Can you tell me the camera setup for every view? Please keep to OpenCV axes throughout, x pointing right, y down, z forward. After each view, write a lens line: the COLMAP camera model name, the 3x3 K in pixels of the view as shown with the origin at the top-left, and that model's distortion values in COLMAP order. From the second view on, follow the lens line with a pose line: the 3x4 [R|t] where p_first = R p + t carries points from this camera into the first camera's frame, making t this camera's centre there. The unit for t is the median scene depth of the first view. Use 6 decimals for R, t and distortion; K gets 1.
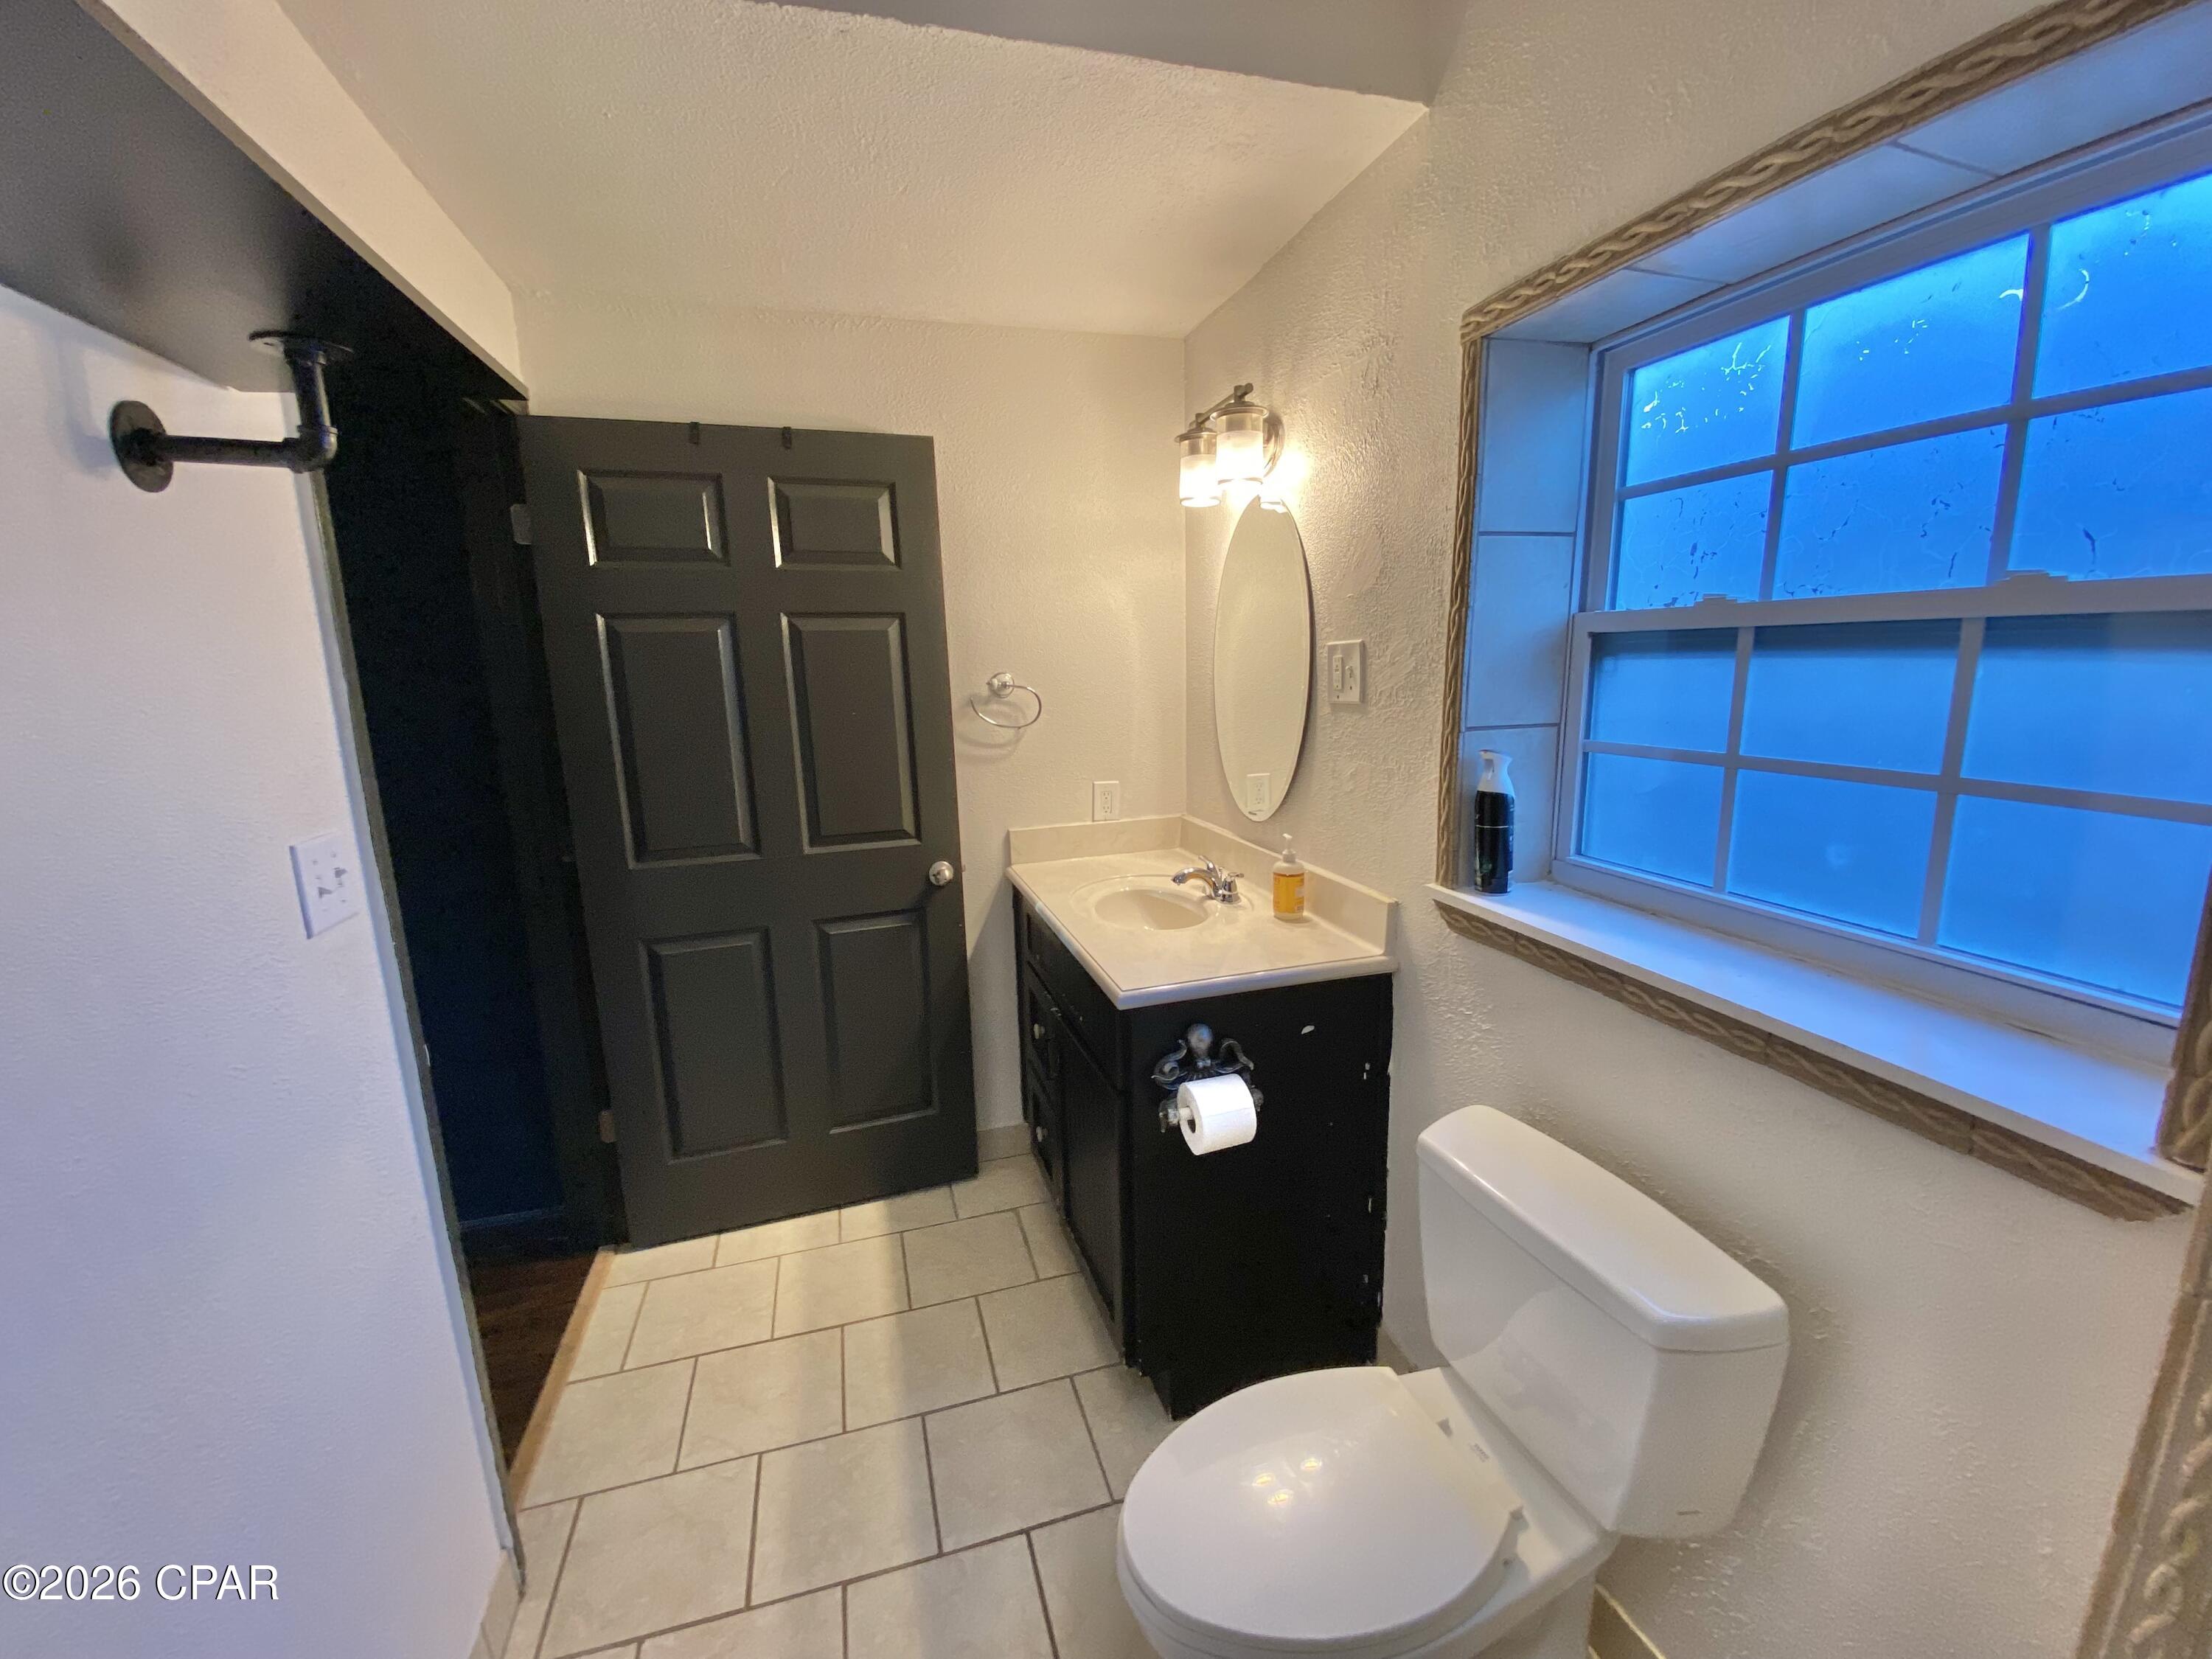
lens RADIAL K [[891.8, 0, 1100.4], [0, 891.8, 828.6], [0, 0, 1]] dist [0.029864, -0.024672]
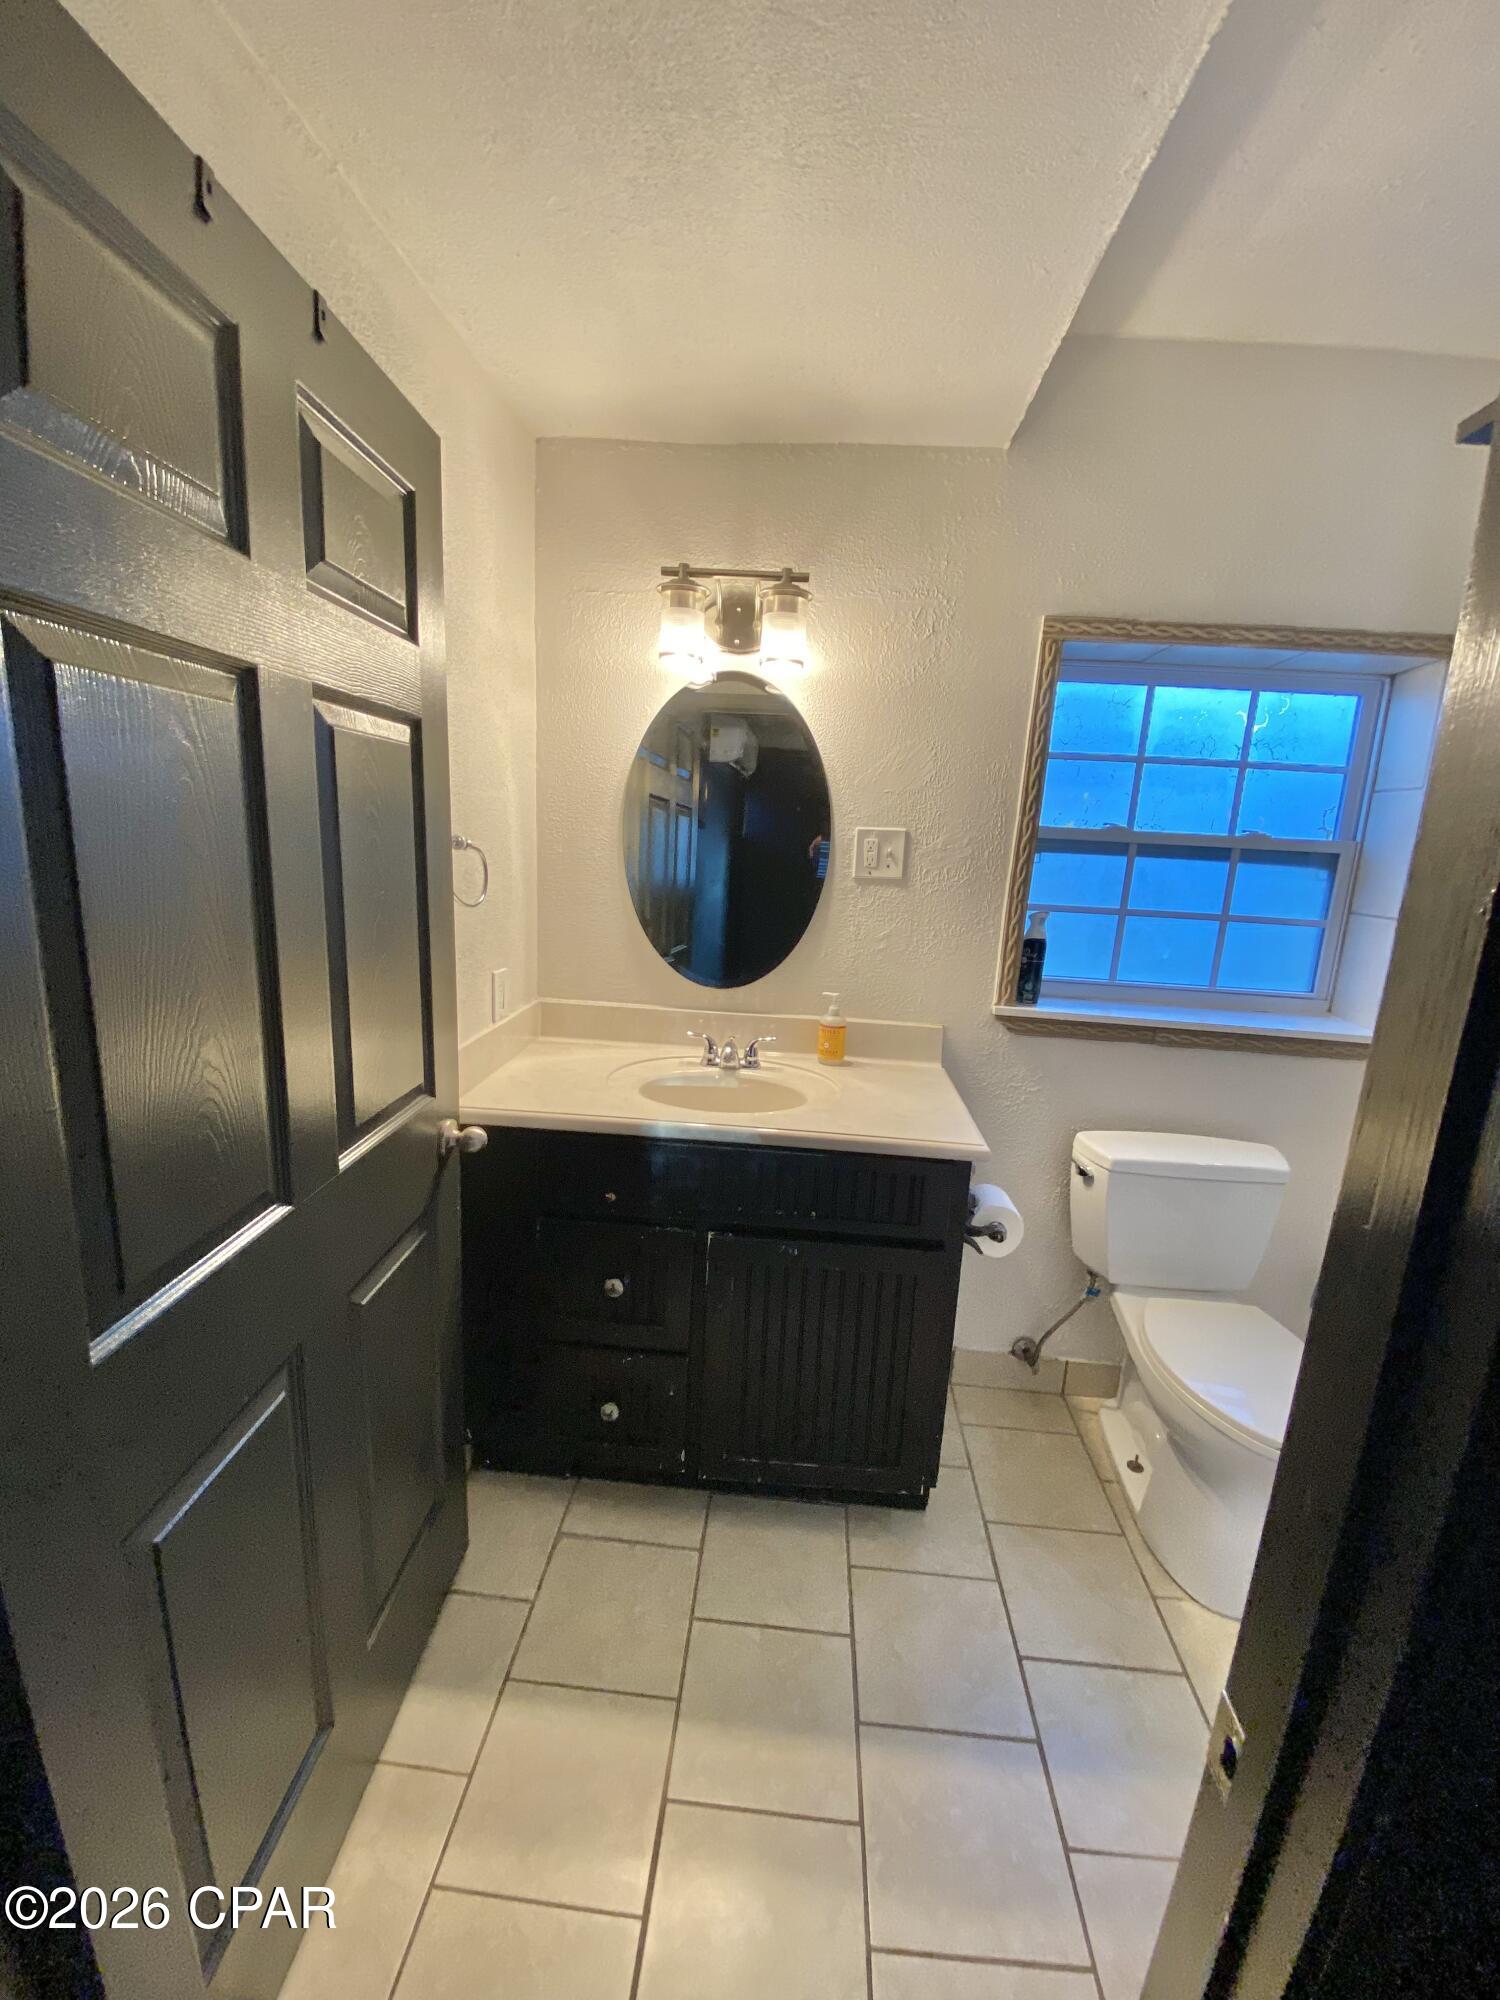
lens RADIAL K [[798.9, 0, 745.8], [0, 798.9, 1003.3], [0, 0, 1]] dist [0.027813, -0.023140]
pose [[0.355338, -0.151158, 0.922435, -0.802699], [0.112006, 0.986613, 0.118528, -0.117280], [-0.928003, 0.061200, 0.367511, 0.746838]]
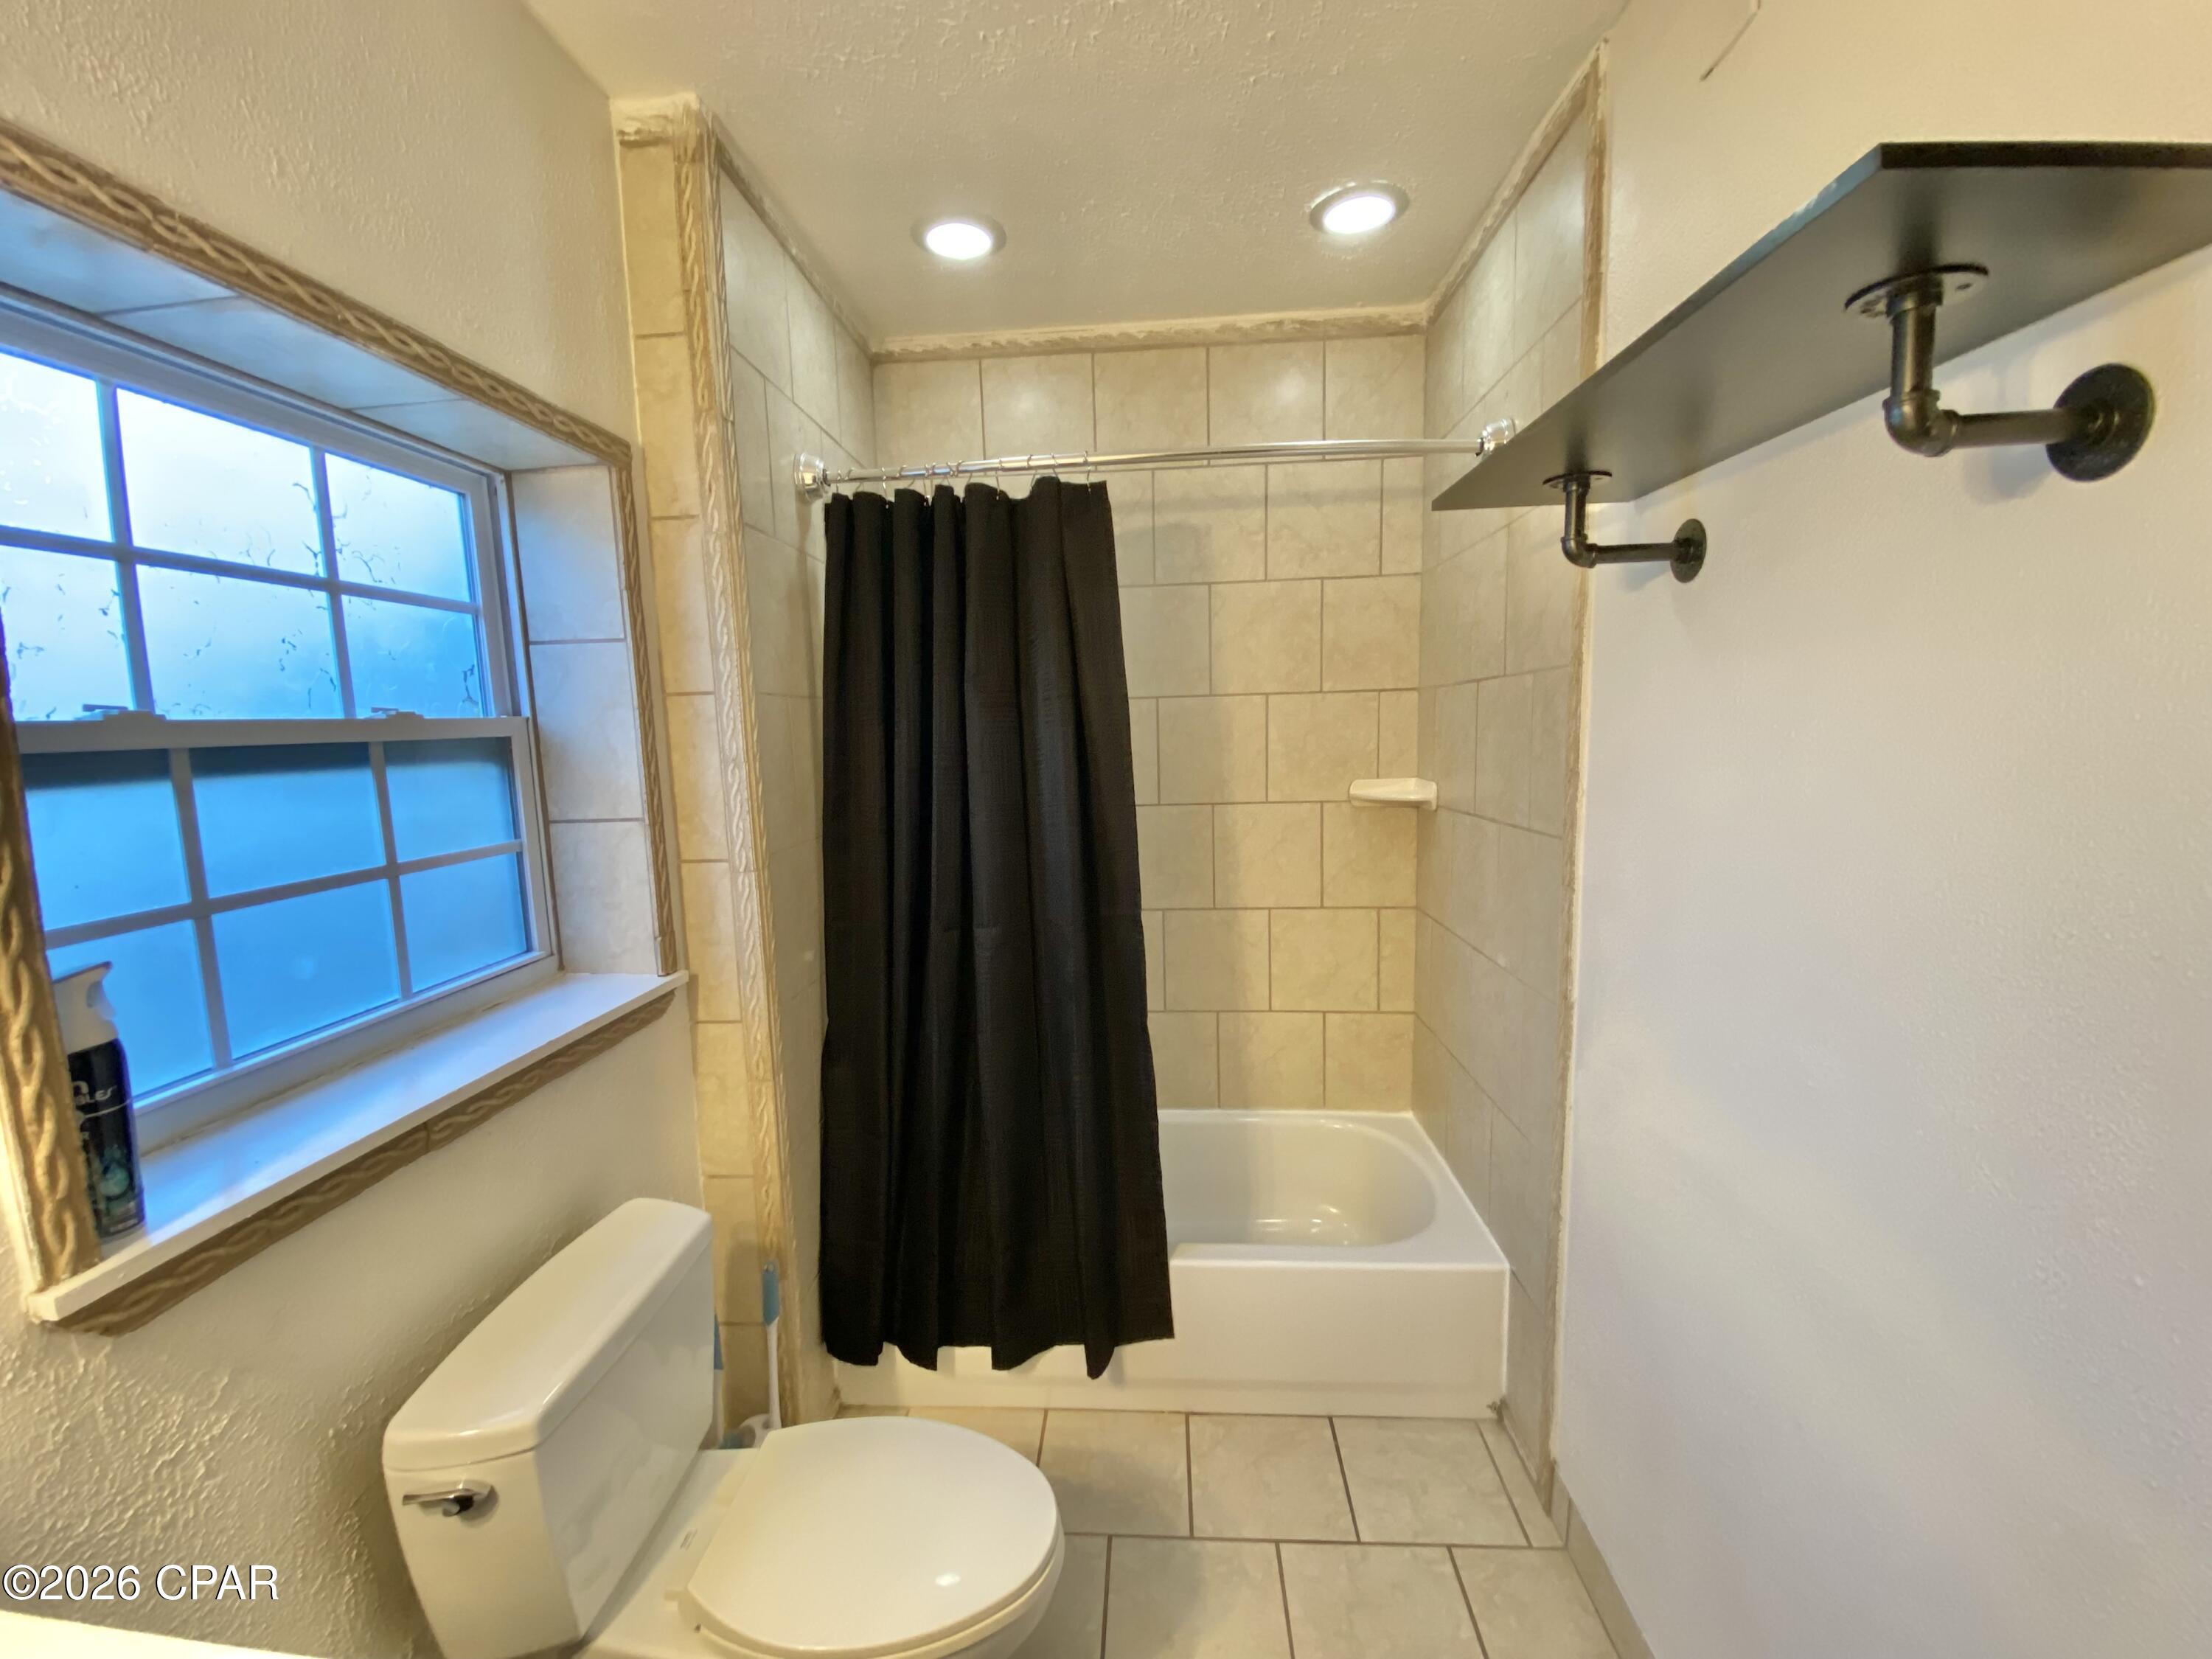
lens RADIAL K [[901.7, 0, 1099.3], [0, 901.7, 826.6], [0, 0, 1]] dist [-0.000427, -0.013473]
pose [[-0.937591, 0.011457, 0.347551, -0.230809], [0.115363, 0.953102, 0.279798, -0.184515], [-0.328046, 0.302431, -0.894942, 0.949099]]
